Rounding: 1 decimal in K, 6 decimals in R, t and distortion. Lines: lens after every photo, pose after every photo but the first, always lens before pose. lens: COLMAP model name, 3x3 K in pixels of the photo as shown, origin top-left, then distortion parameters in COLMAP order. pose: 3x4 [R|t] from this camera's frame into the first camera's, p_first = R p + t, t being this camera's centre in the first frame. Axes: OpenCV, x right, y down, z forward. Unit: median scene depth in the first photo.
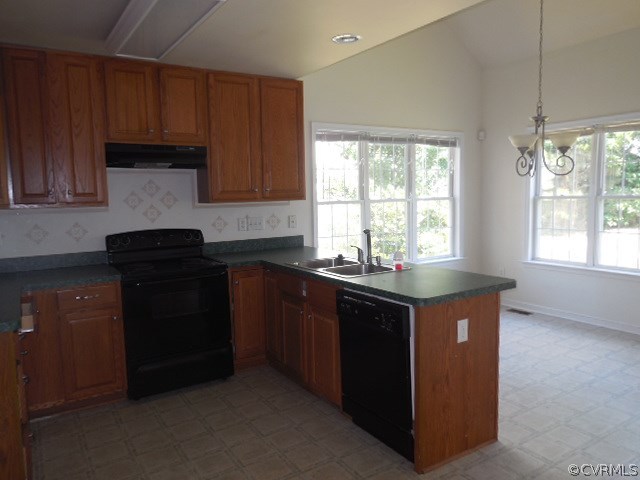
lens RADIAL K [[469.3, 0, 320.0], [0, 469.3, 240.0], [0, 0, 1]] dist [-0.009841, -0.005024]
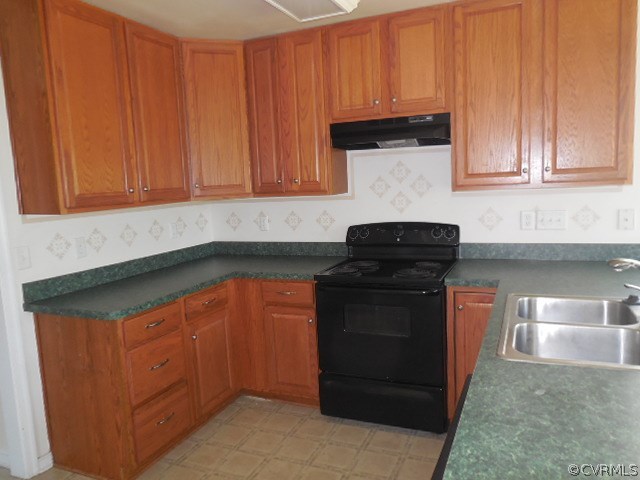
lens RADIAL K [[469.3, 0, 320.0], [0, 469.3, 240.0], [0, 0, 1]] dist [-0.009841, -0.005024]
pose [[0.575869, 0.092303, -0.812315, 0.237023], [-0.051052, 0.995727, 0.076952, -0.045993], [0.815947, -0.002844, 0.578120, 0.396005]]
